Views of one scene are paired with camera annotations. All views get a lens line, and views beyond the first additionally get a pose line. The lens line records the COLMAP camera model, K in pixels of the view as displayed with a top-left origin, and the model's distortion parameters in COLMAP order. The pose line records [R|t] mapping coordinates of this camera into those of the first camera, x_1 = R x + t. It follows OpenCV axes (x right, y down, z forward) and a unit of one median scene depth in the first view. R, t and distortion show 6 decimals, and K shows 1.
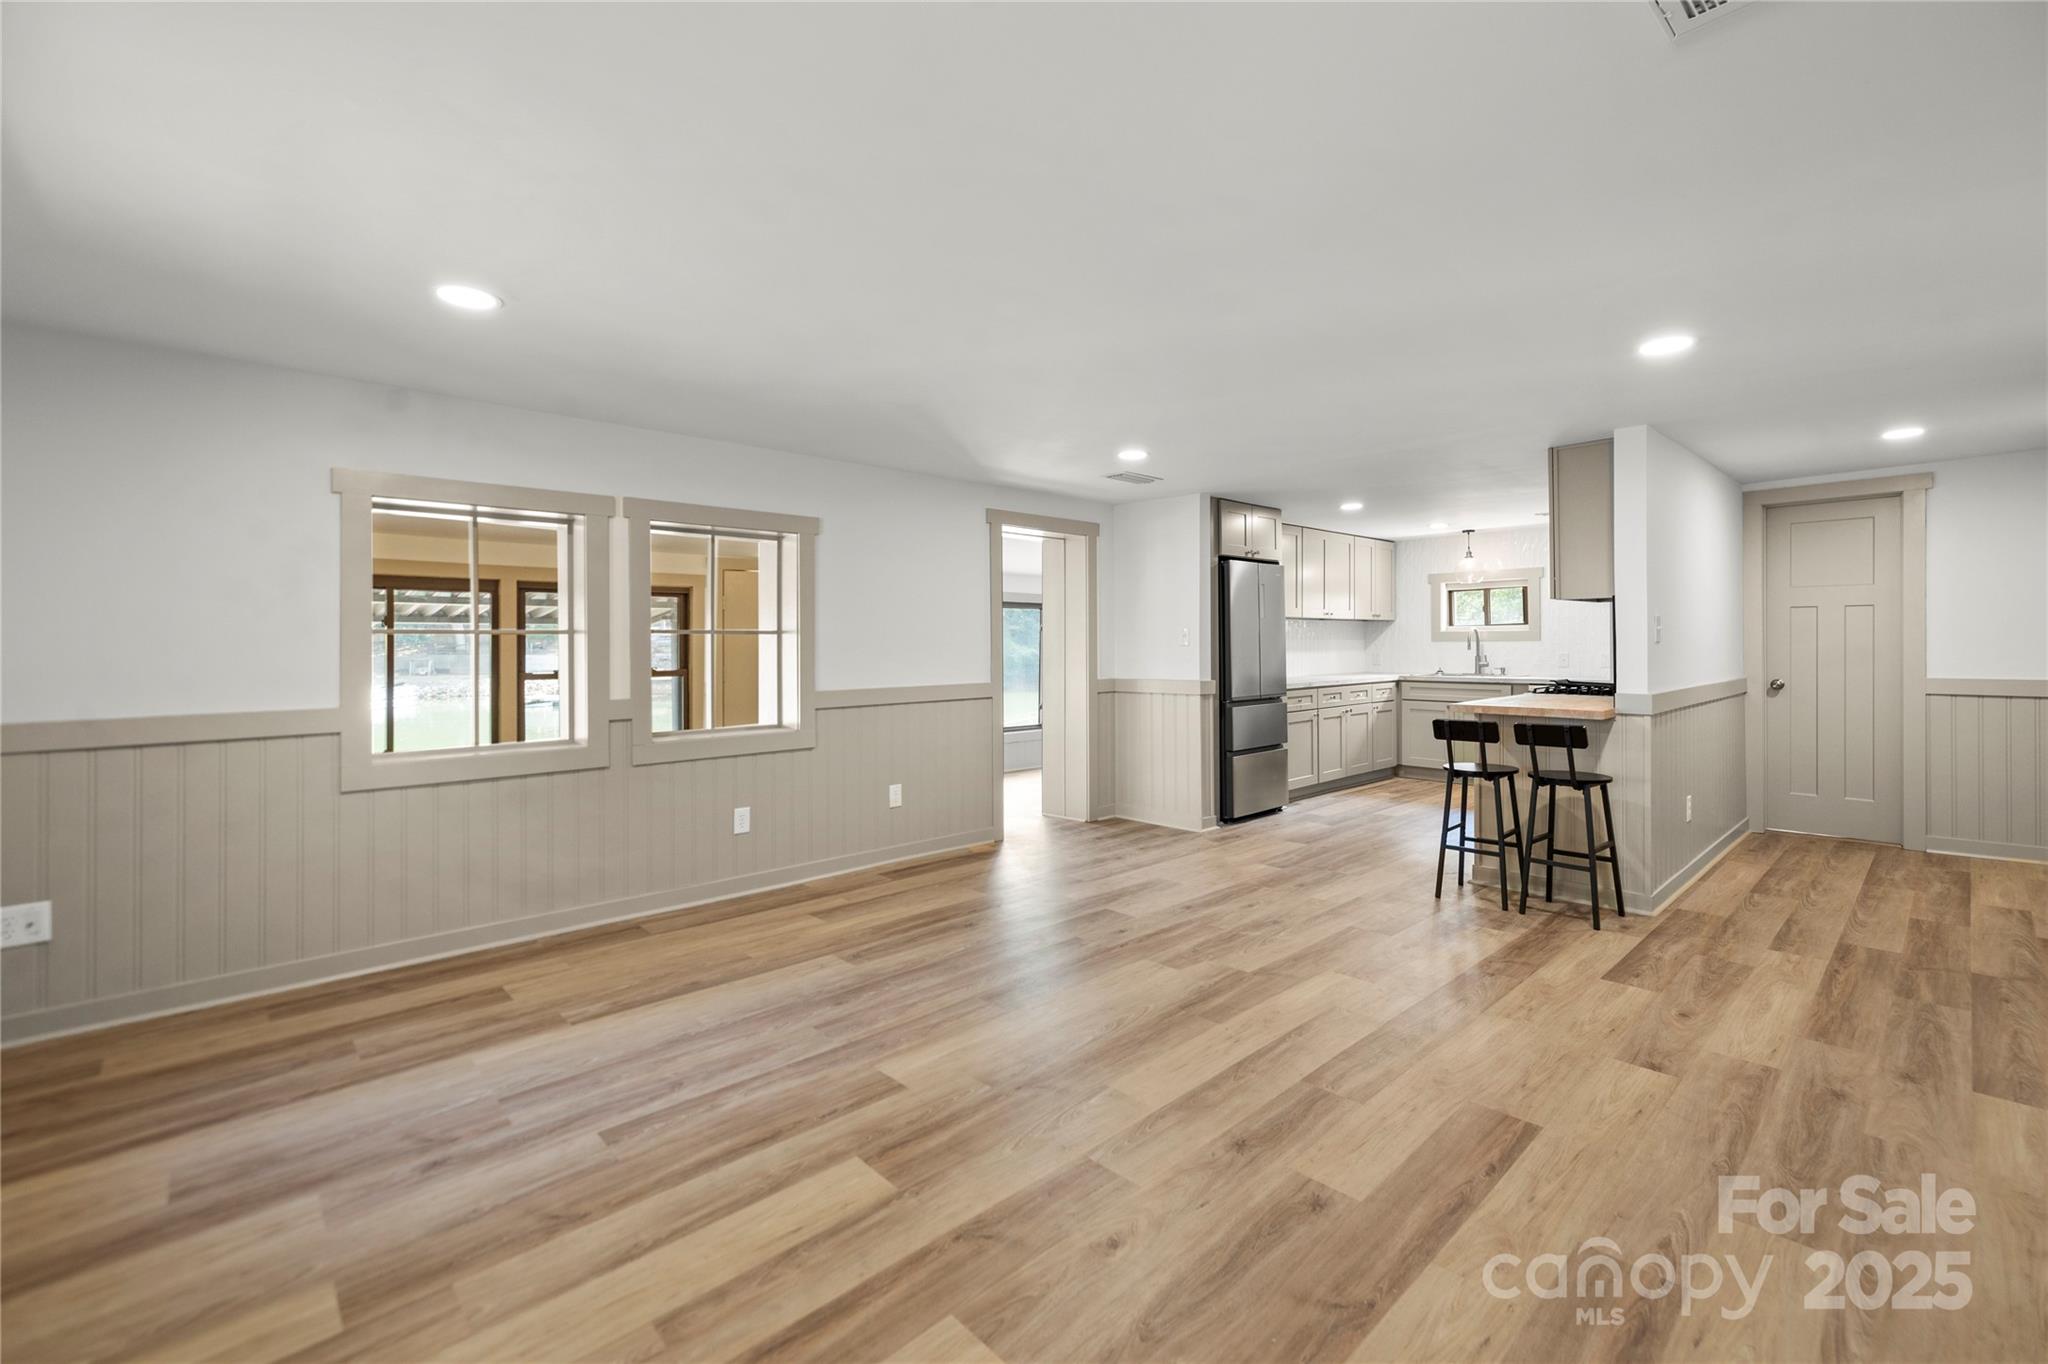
lens RADIAL K [[877.1, 0, 1024.6], [0, 877.1, 648.9], [0, 0, 1]] dist [0.002247, 0.001036]
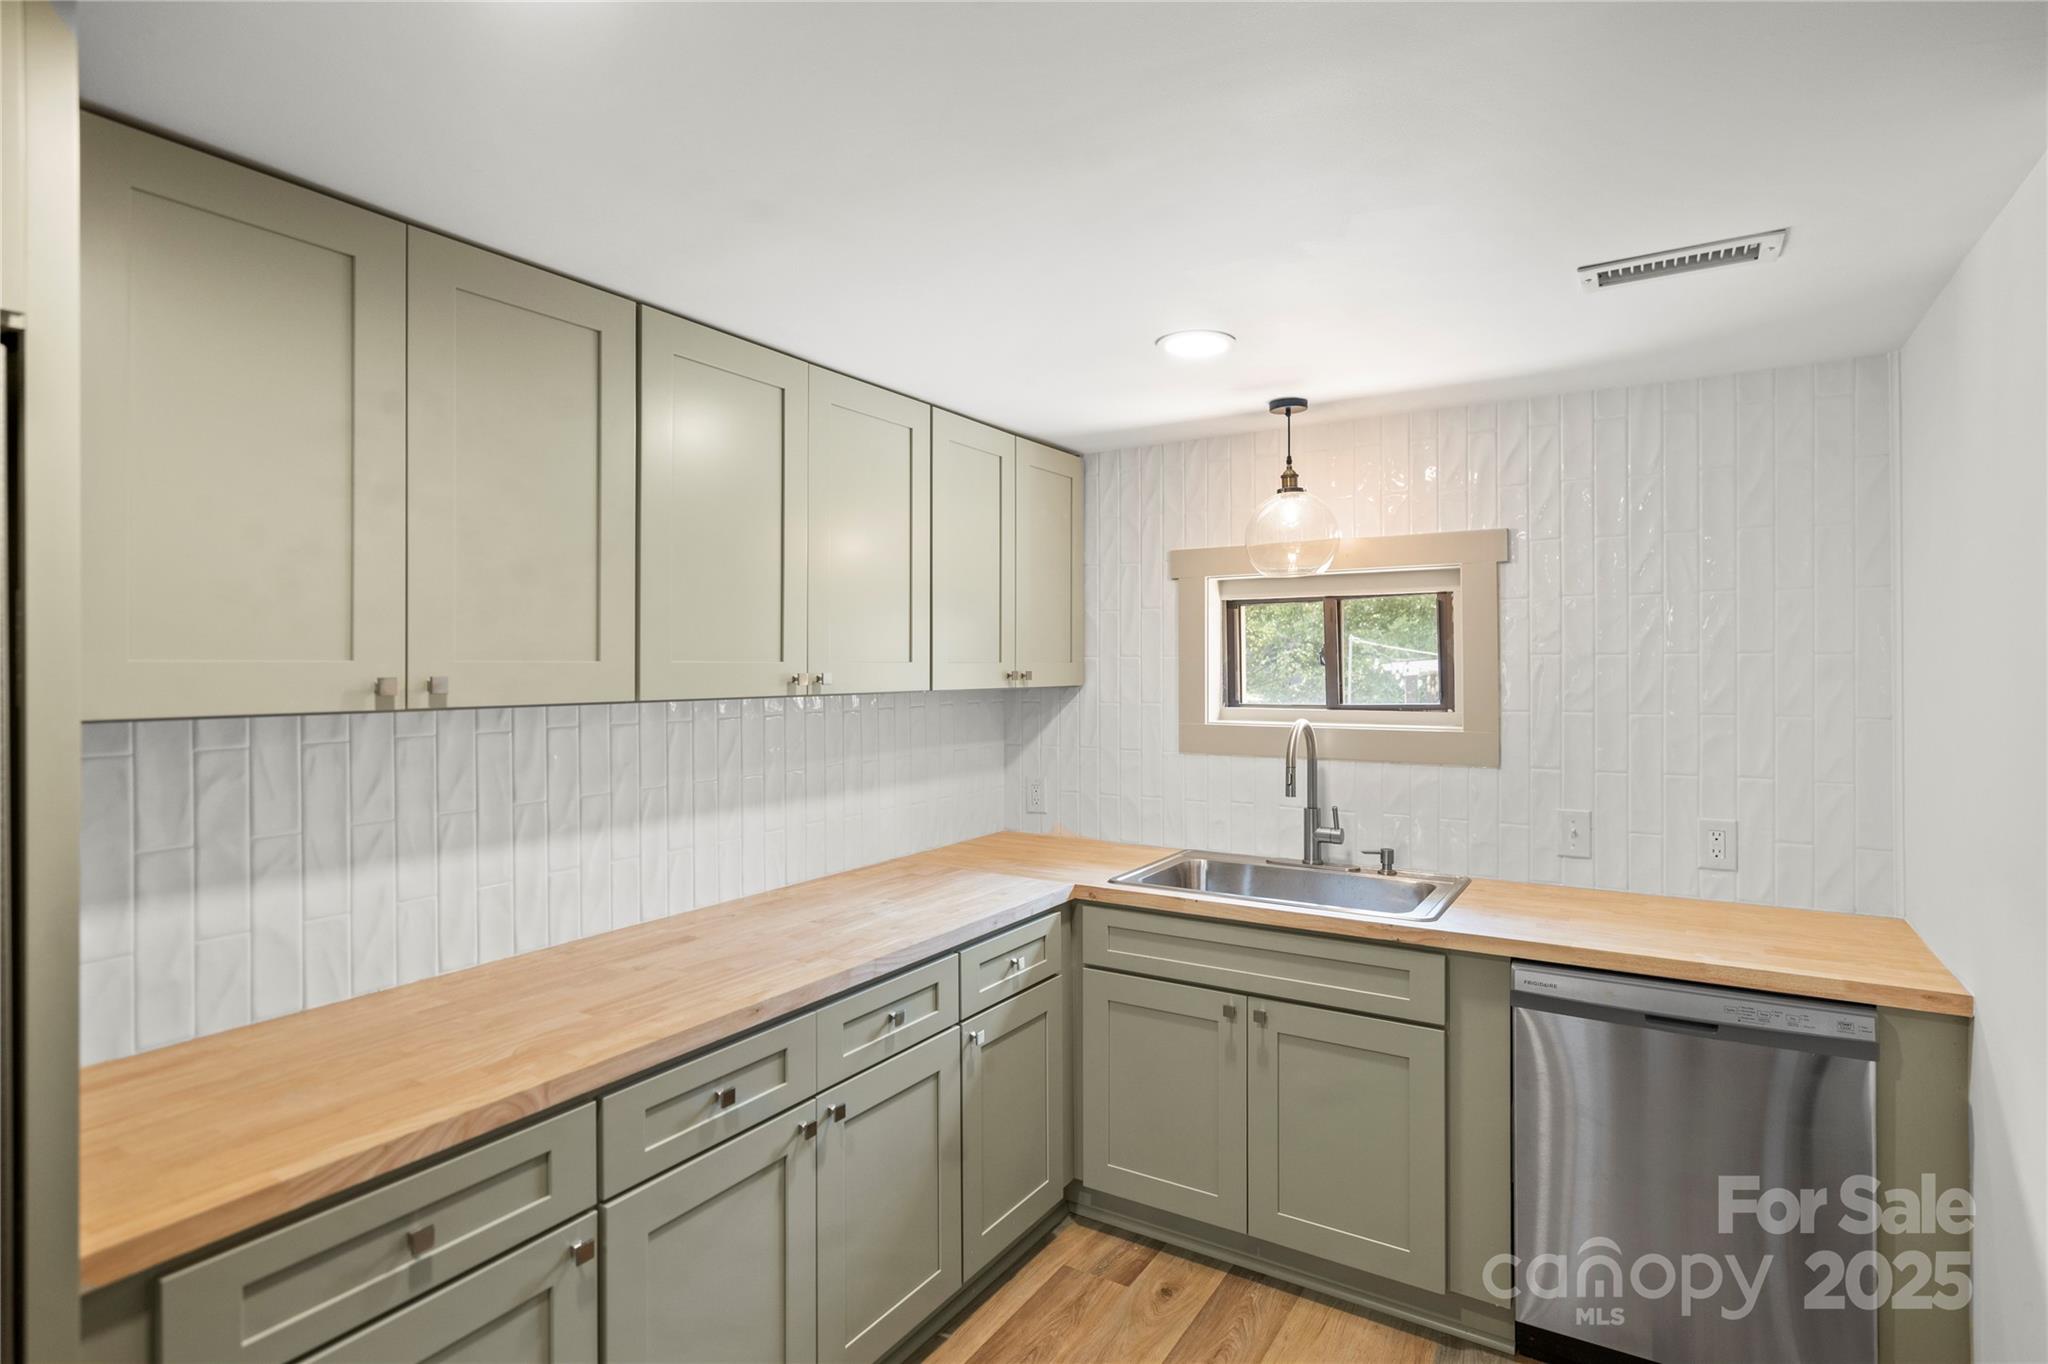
lens RADIAL K [[1033.7, 0, 1024.9], [0, 1033.7, 665.7], [0, 0, 1]] dist [-0.001073, -0.000803]
pose [[0.965035, 0.004488, 0.262083, 0.725860], [-0.002219, 0.999957, -0.008955, -0.090999], [-0.262112, 0.008061, 0.965004, 1.520096]]
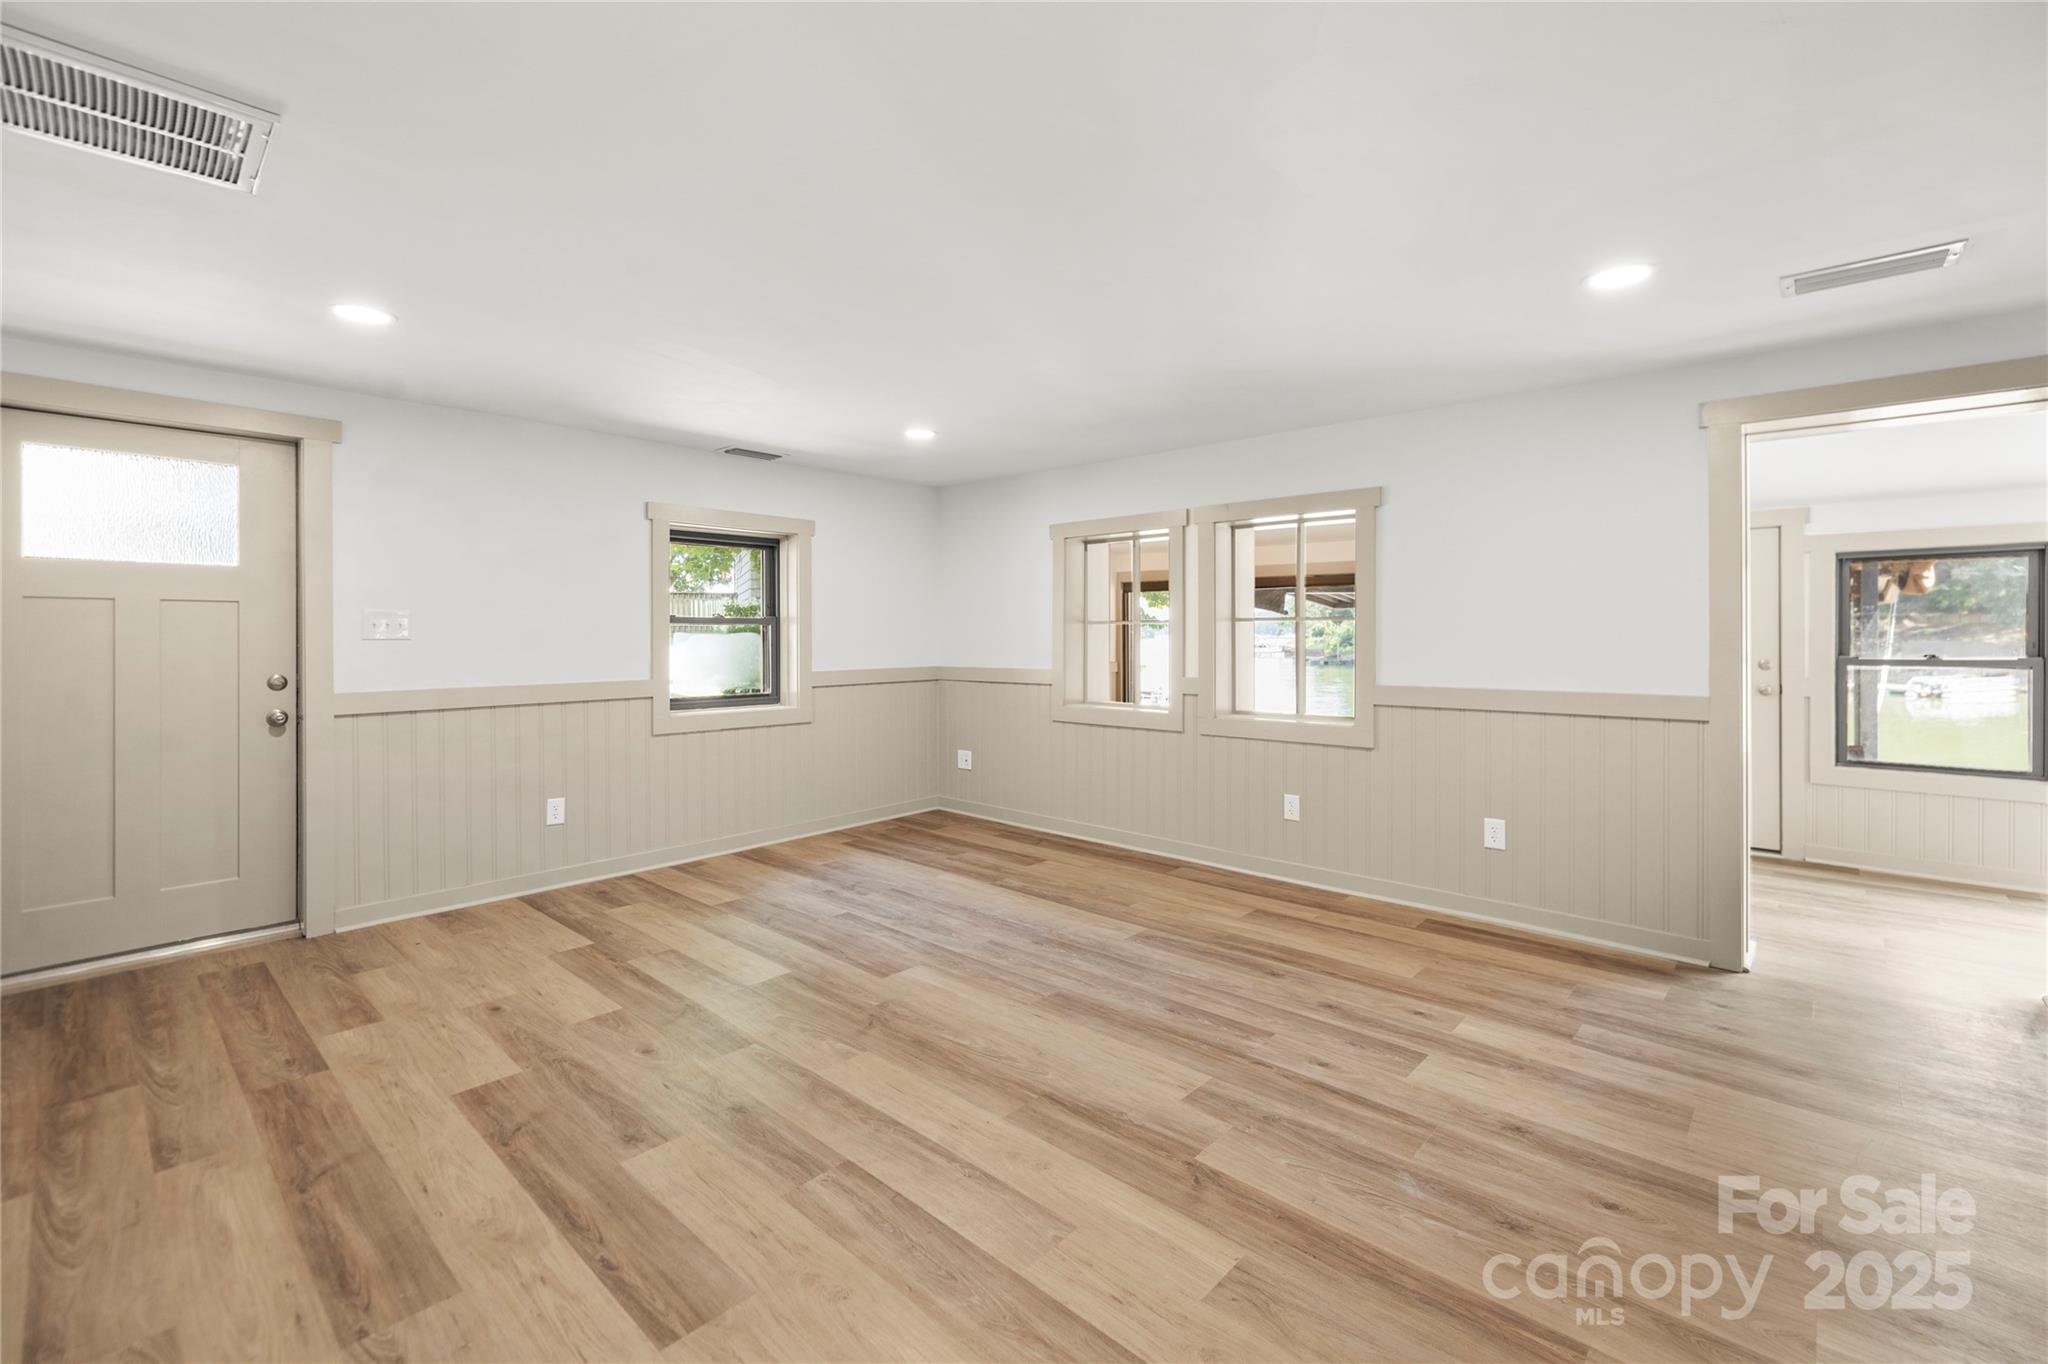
lens RADIAL K [[877.1, 0, 1023.6], [0, 877.1, 642.5], [0, 0, 1]] dist [0.002247, 0.001036]
pose [[0.073977, 0.016379, -0.997125, 0.812575], [-0.004068, 0.999862, 0.016122, -0.008724], [0.997252, 0.002864, 0.074033, 0.780627]]
